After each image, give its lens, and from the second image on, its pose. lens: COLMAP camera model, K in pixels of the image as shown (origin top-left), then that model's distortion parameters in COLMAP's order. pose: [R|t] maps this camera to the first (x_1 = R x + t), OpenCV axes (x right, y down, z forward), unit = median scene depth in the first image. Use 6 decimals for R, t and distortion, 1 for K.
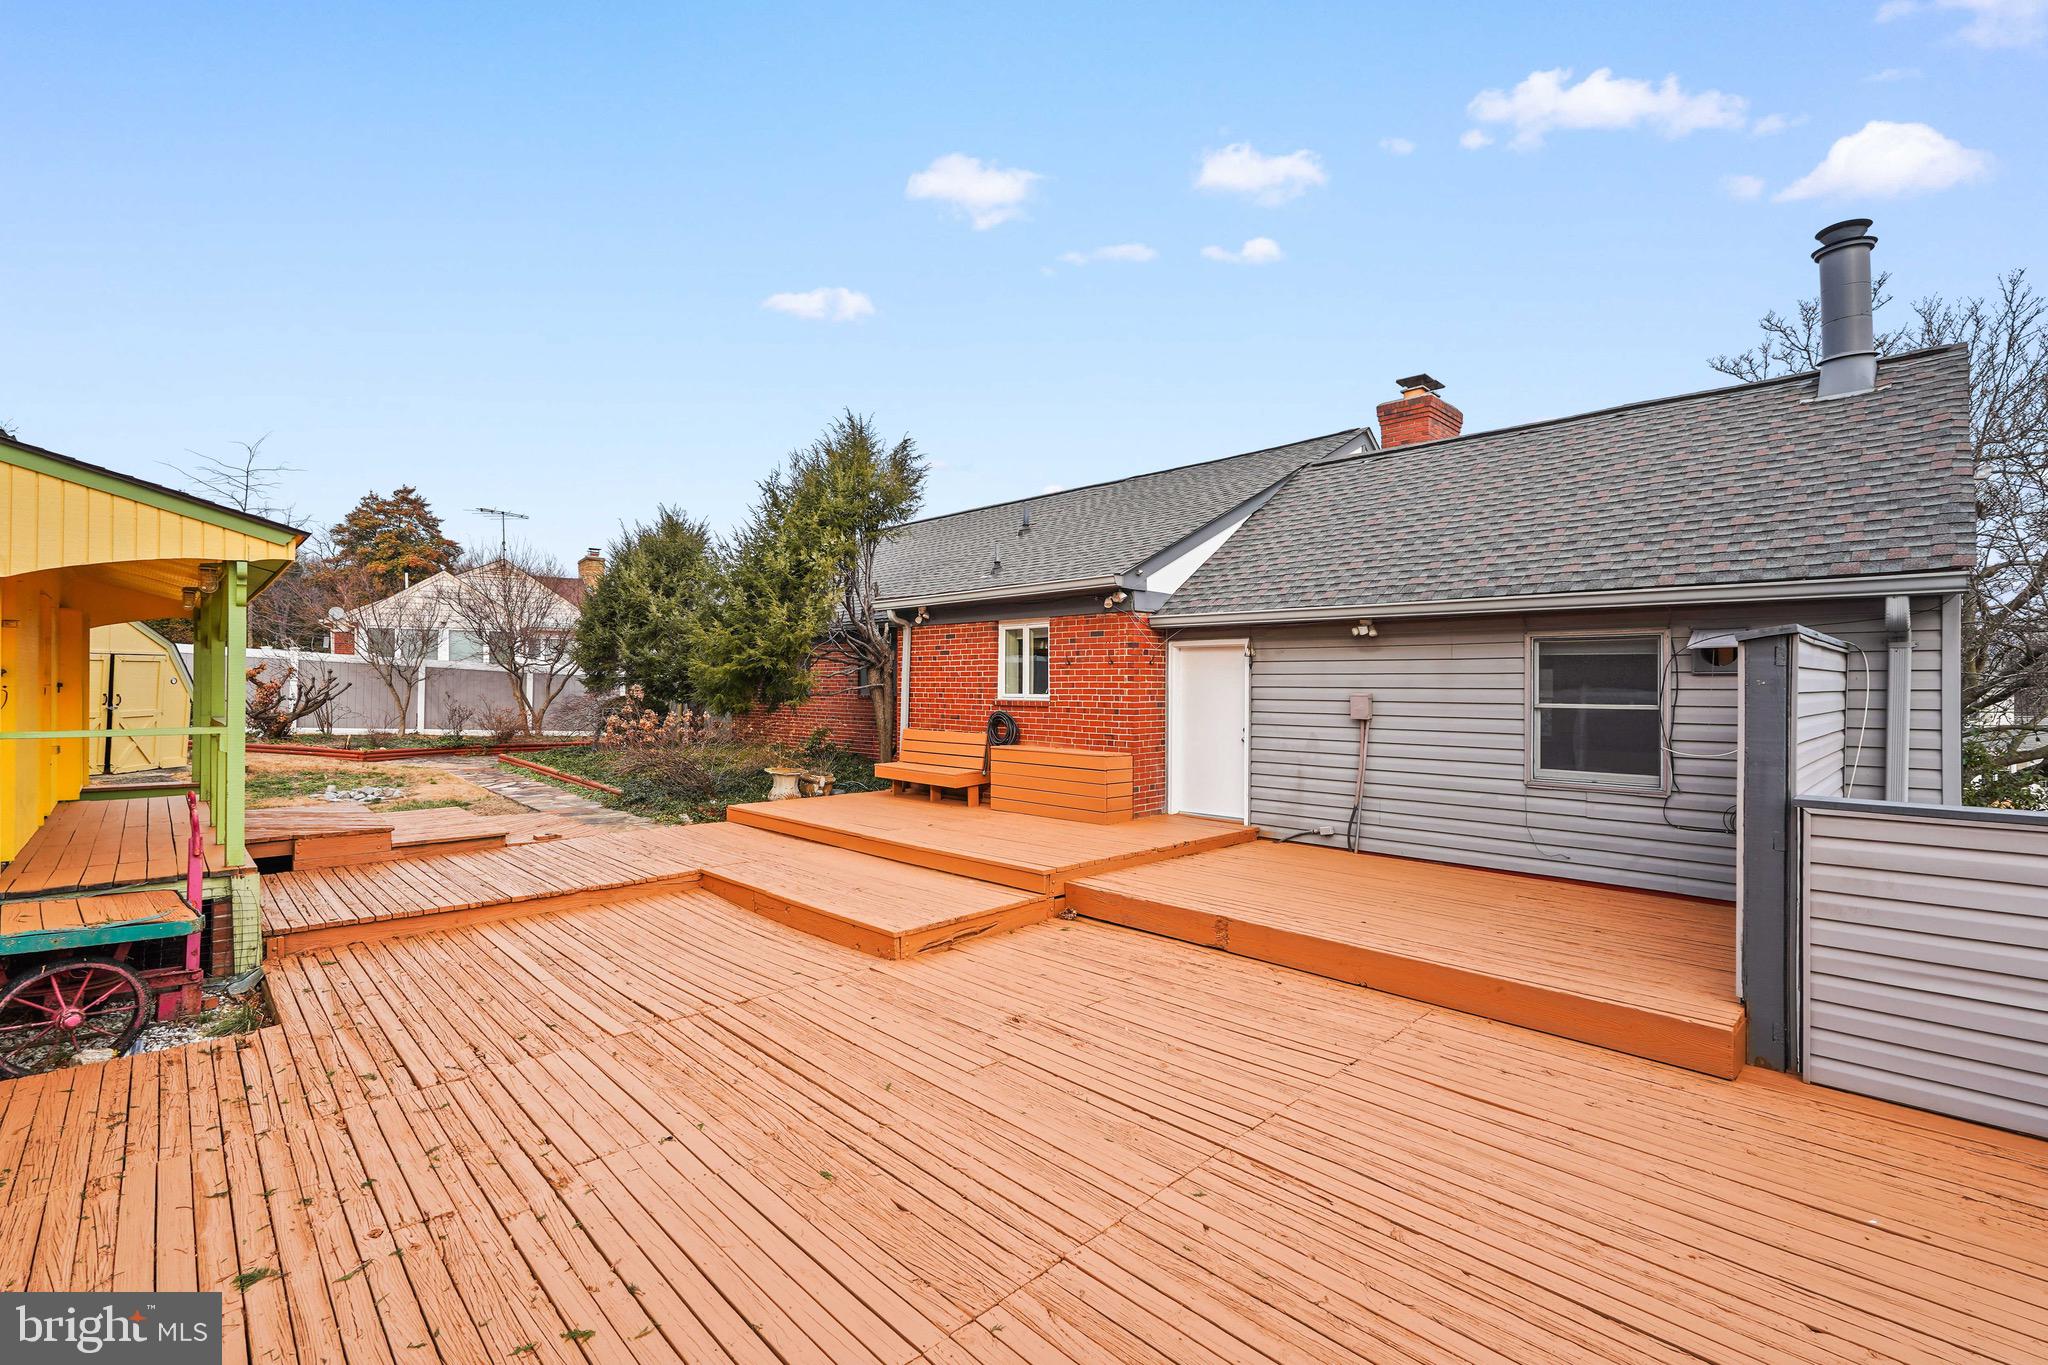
lens RADIAL K [[910.7, 0, 1020.0], [0, 910.7, 689.2], [0, 0, 1]] dist [-0.011044, 0.003066]
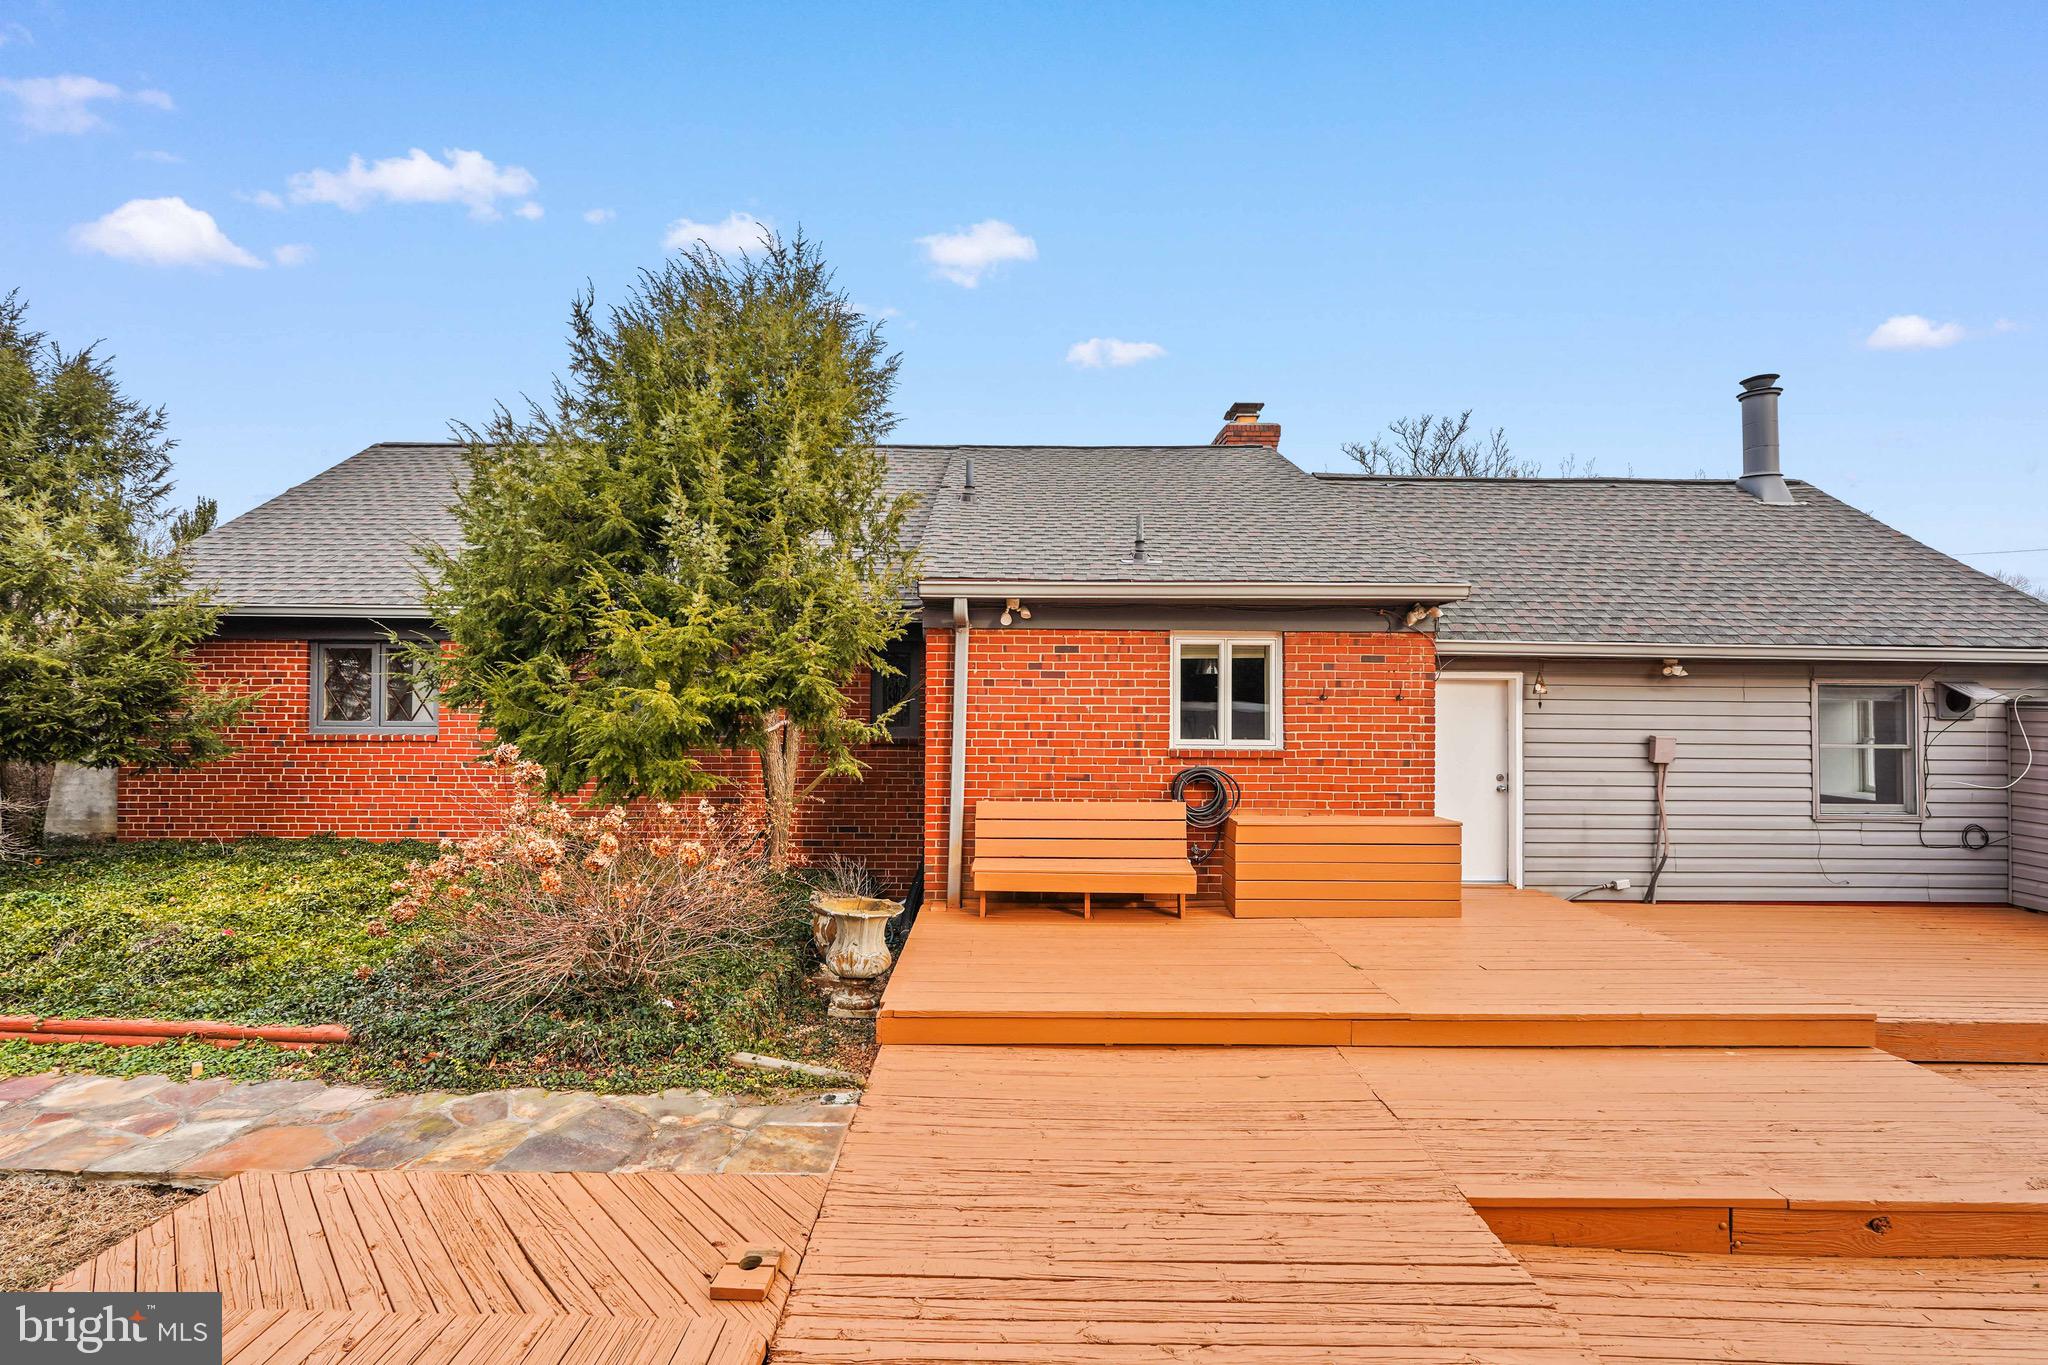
lens RADIAL K [[910.7, 0, 1024.1], [0, 910.7, 672.0], [0, 0, 1]] dist [-0.011044, 0.003066]
pose [[0.691617, 0.021741, 0.721938, -0.613959], [-0.001672, 0.999592, -0.028501, -0.026924], [-0.722263, 0.018505, 0.691371, 0.652132]]
